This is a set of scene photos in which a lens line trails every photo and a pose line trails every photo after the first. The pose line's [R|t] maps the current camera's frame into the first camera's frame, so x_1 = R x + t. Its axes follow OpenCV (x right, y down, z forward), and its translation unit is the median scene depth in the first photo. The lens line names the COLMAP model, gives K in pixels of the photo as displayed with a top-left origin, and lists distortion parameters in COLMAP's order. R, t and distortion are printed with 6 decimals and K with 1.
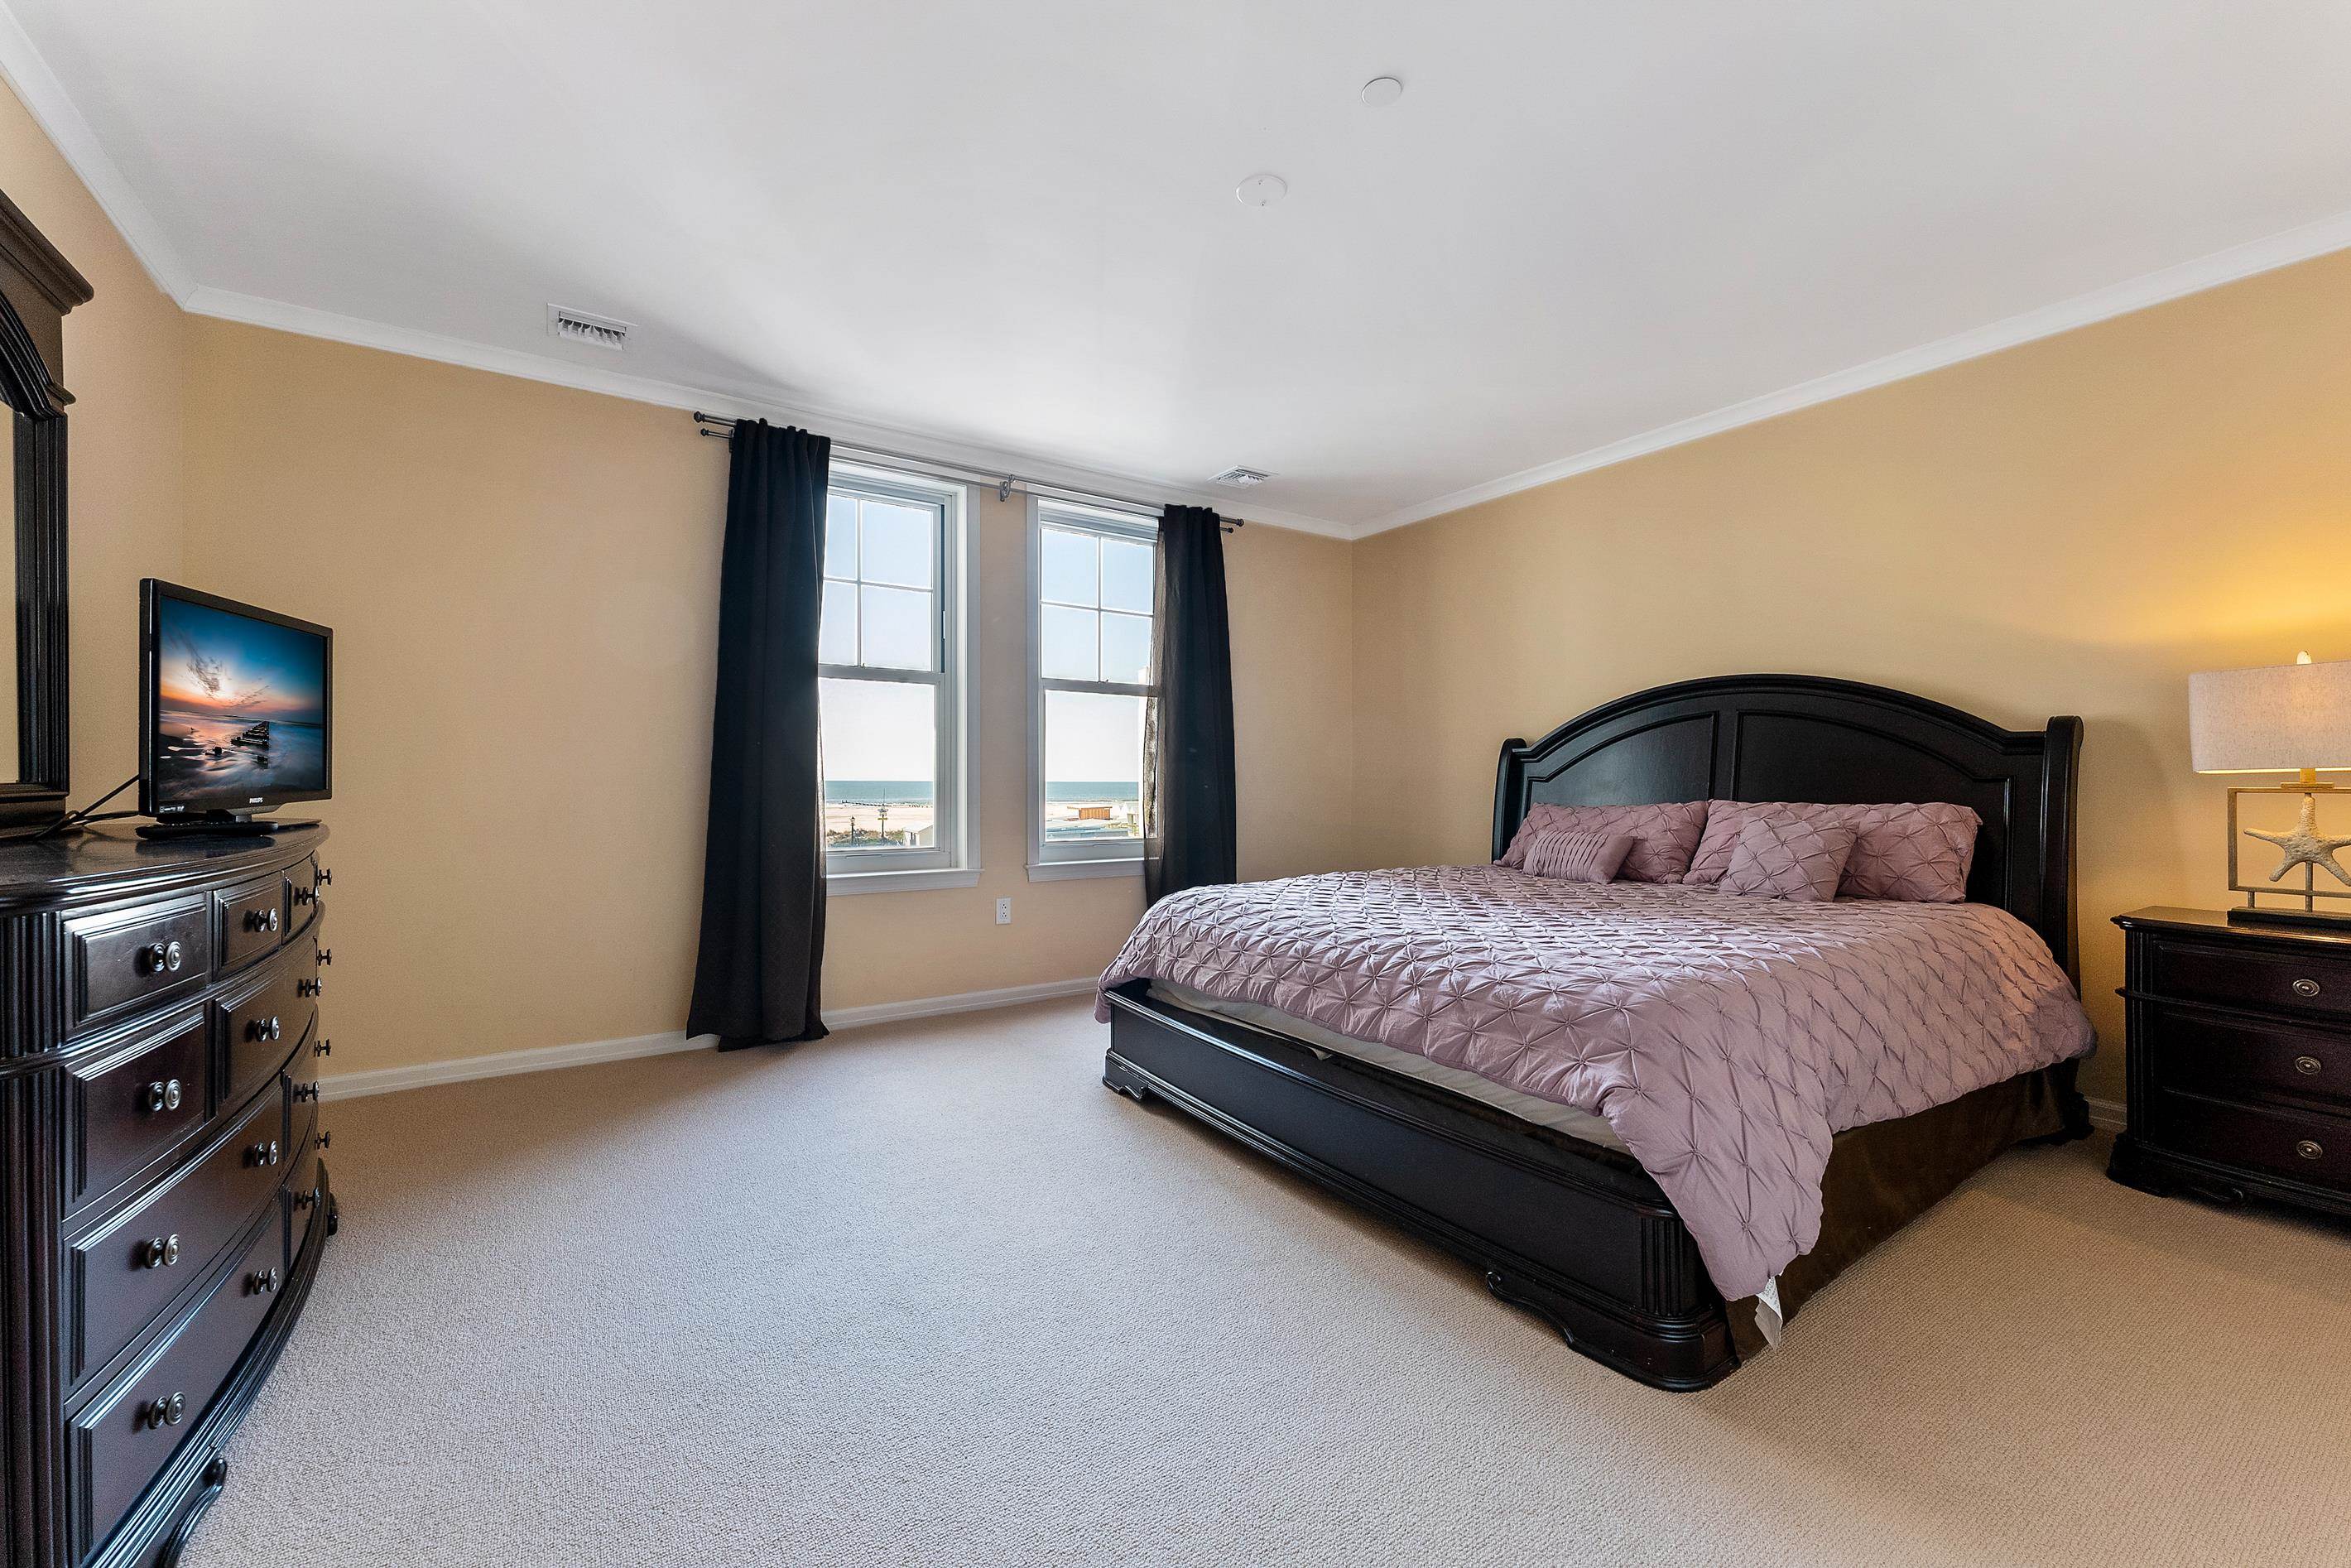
lens RADIAL K [[949.2, 0, 1180.7], [0, 949.2, 779.6], [0, 0, 1]] dist [0.000703, 0.000065]
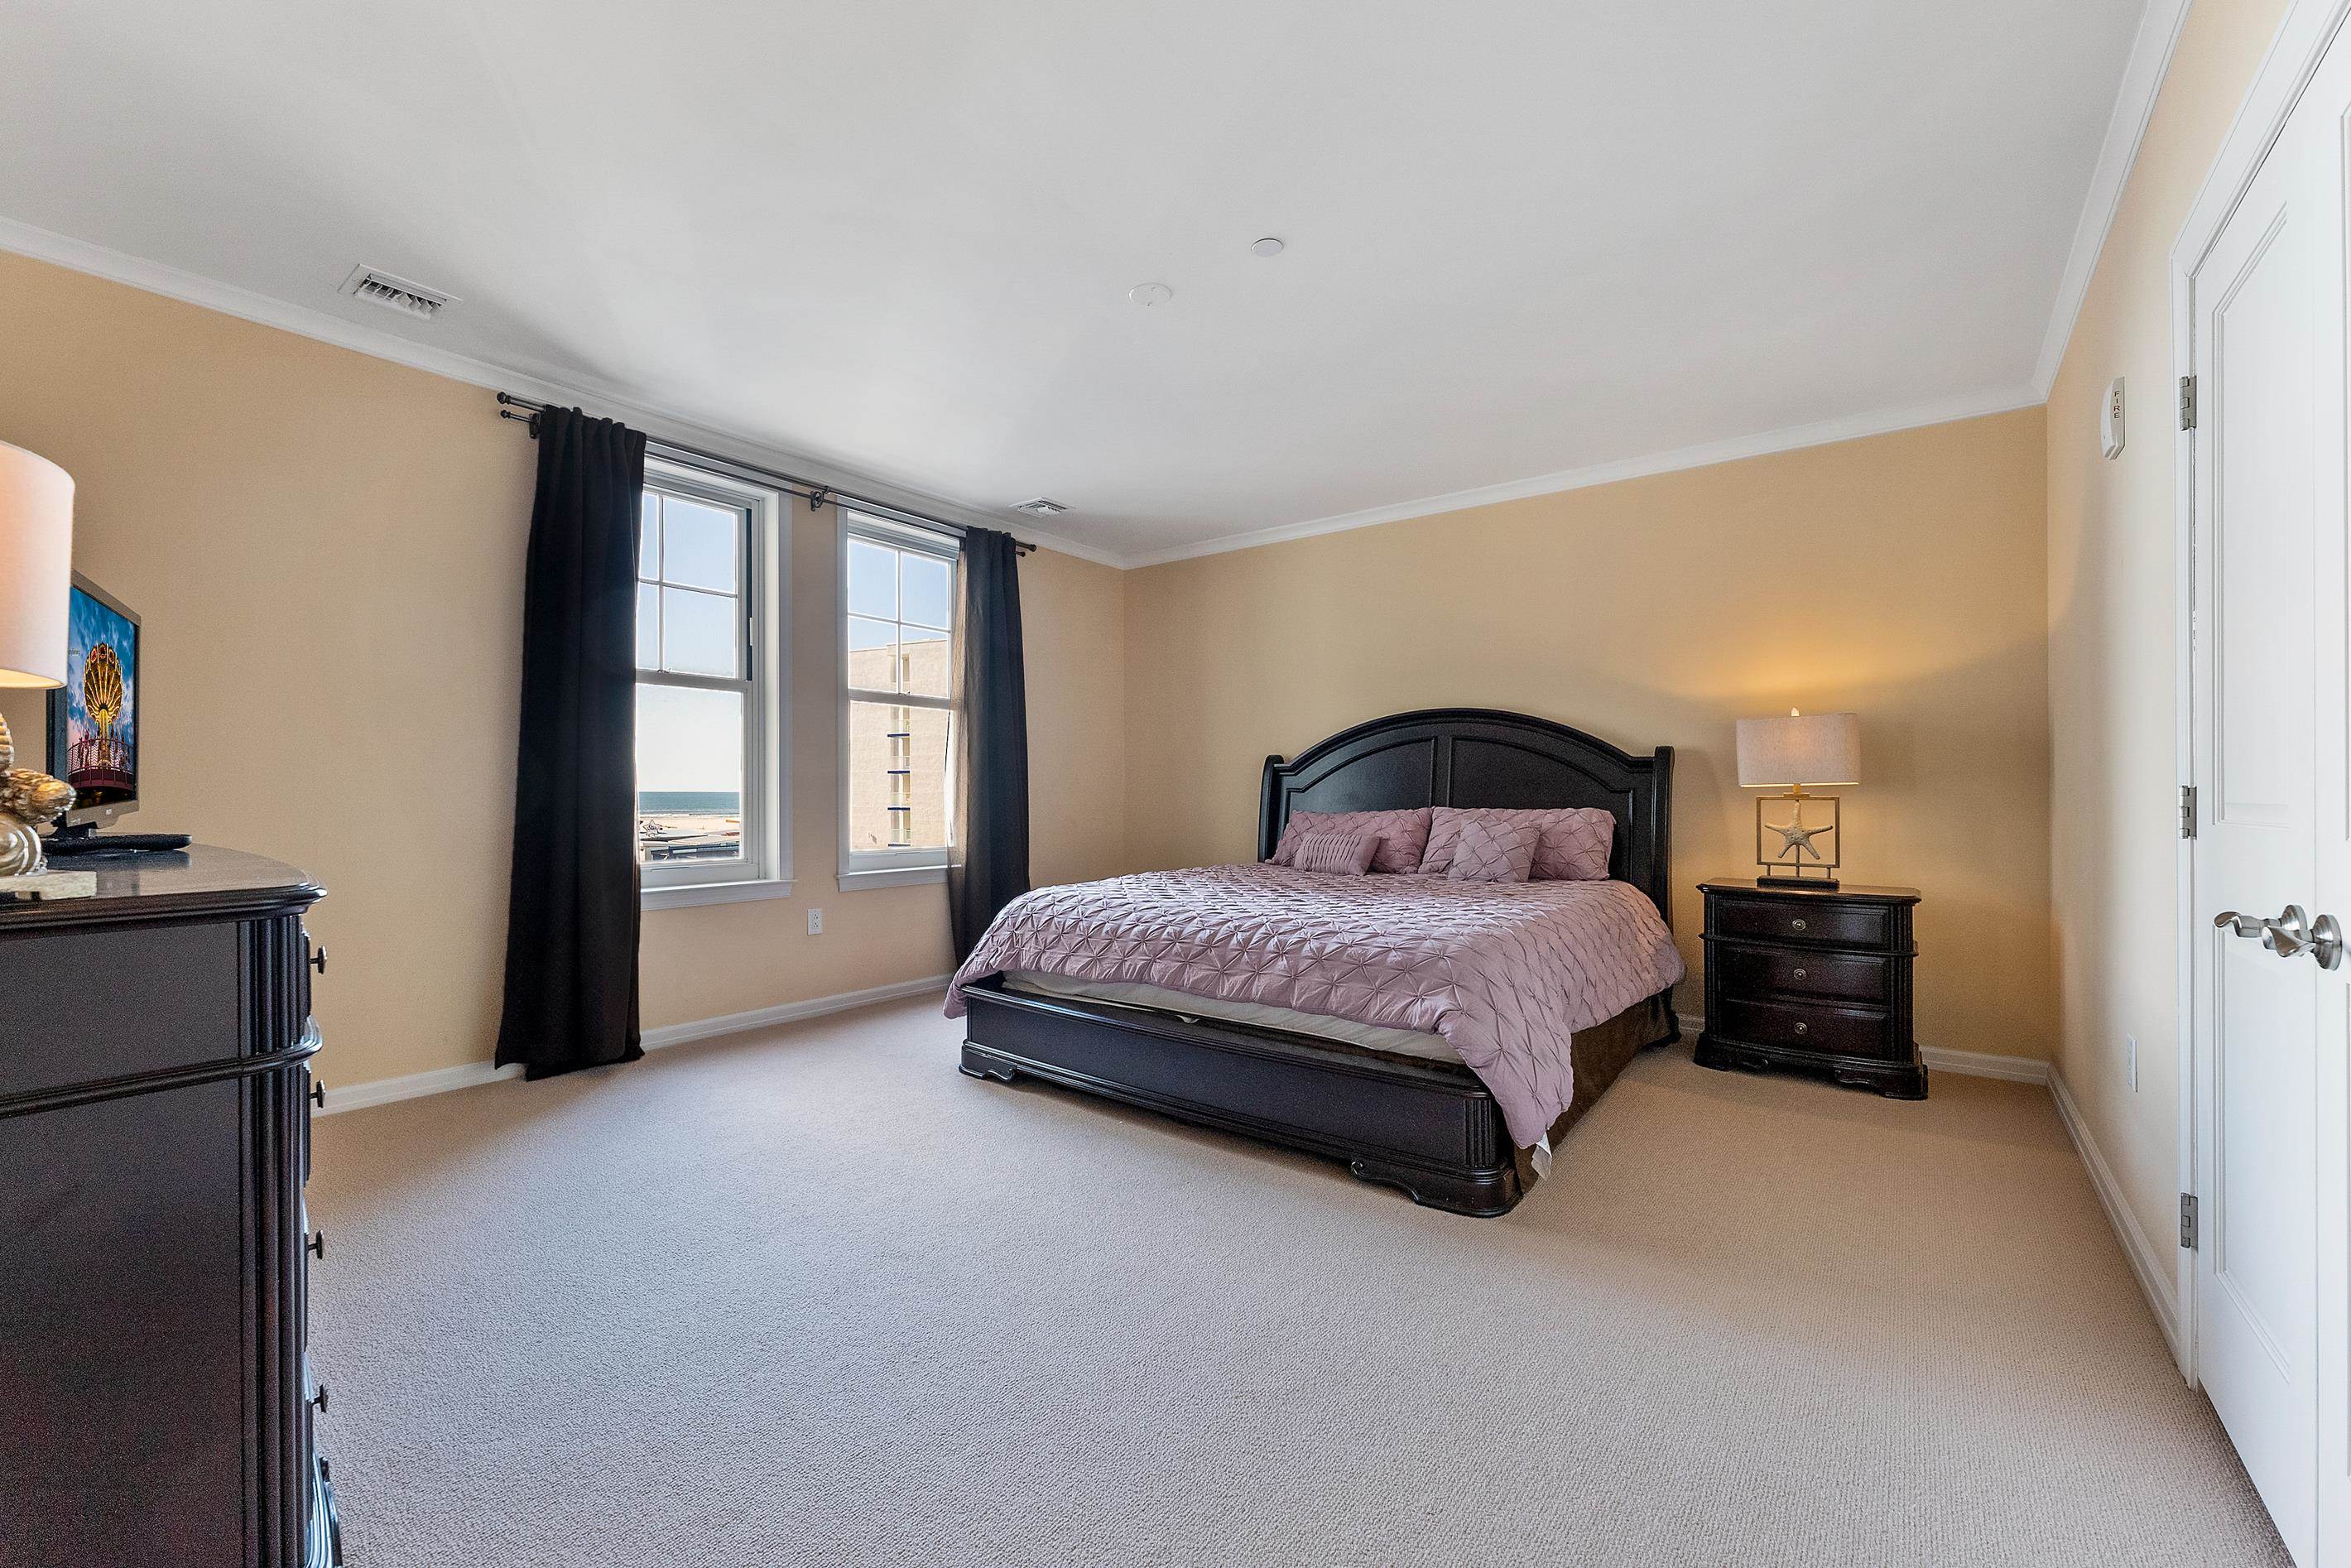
lens RADIAL K [[977.8, 0, 1174.6], [0, 977.8, 790.8], [0, 0, 1]] dist [-0.002296, -0.000166]
pose [[0.944705, 0.001234, 0.327920, -0.224001], [-0.001421, 0.999999, 0.000330, 0.000376], [-0.327919, -0.000777, 0.944706, -0.128963]]
